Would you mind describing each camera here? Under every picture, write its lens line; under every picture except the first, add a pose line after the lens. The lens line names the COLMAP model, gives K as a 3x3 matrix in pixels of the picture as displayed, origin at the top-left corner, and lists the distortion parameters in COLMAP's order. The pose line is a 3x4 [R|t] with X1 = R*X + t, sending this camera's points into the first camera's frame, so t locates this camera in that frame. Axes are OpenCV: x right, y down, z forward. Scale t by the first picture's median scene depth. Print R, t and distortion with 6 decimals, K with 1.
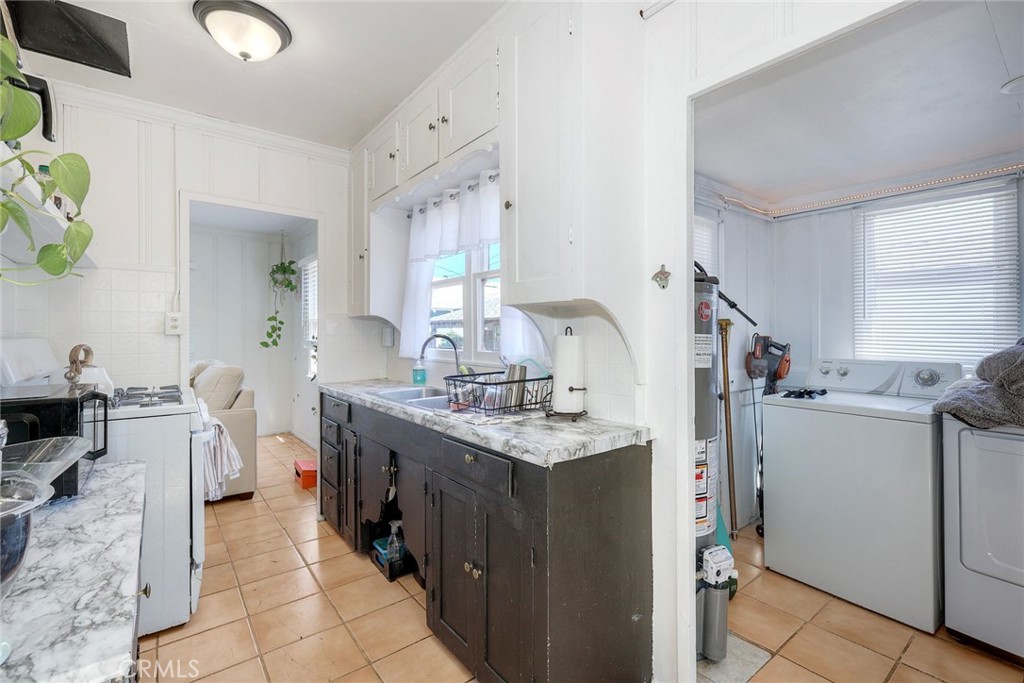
lens RADIAL K [[454.3, 0, 551.0], [0, 454.3, 332.9], [0, 0, 1]] dist [0.005350, -0.000410]
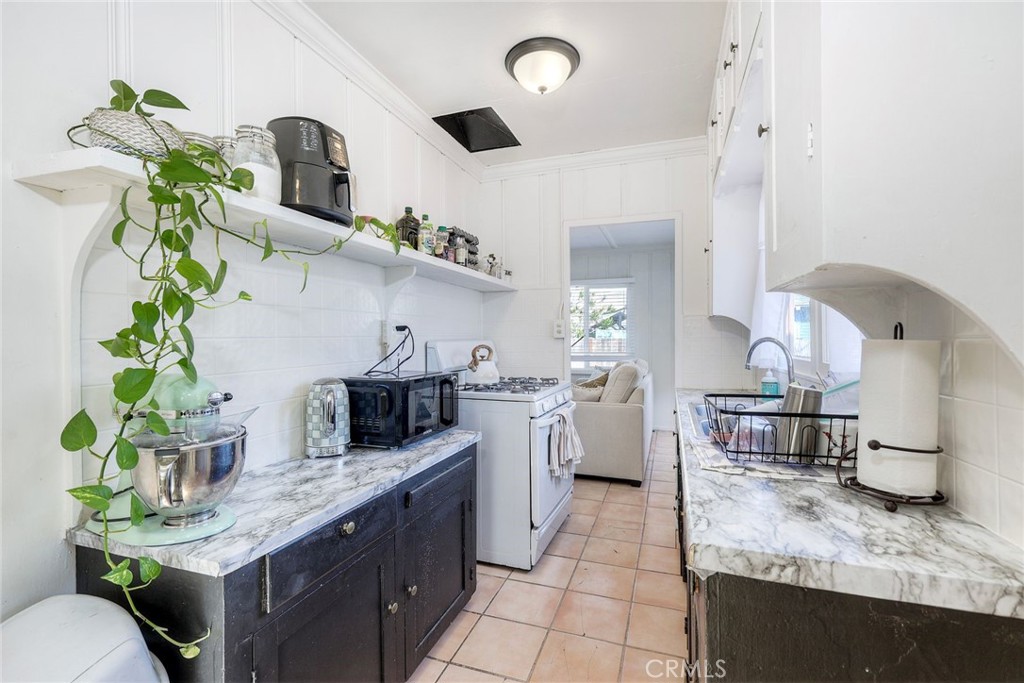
lens RADIAL K [[454.3, 0, 514.8], [0, 454.3, 340.9], [0, 0, 1]] dist [0.005350, -0.000410]
pose [[0.513003, 0.005949, -0.858366, 0.253470], [0.003295, 0.999955, 0.008900, 0.000916], [0.858381, -0.007394, 0.512960, 0.360776]]
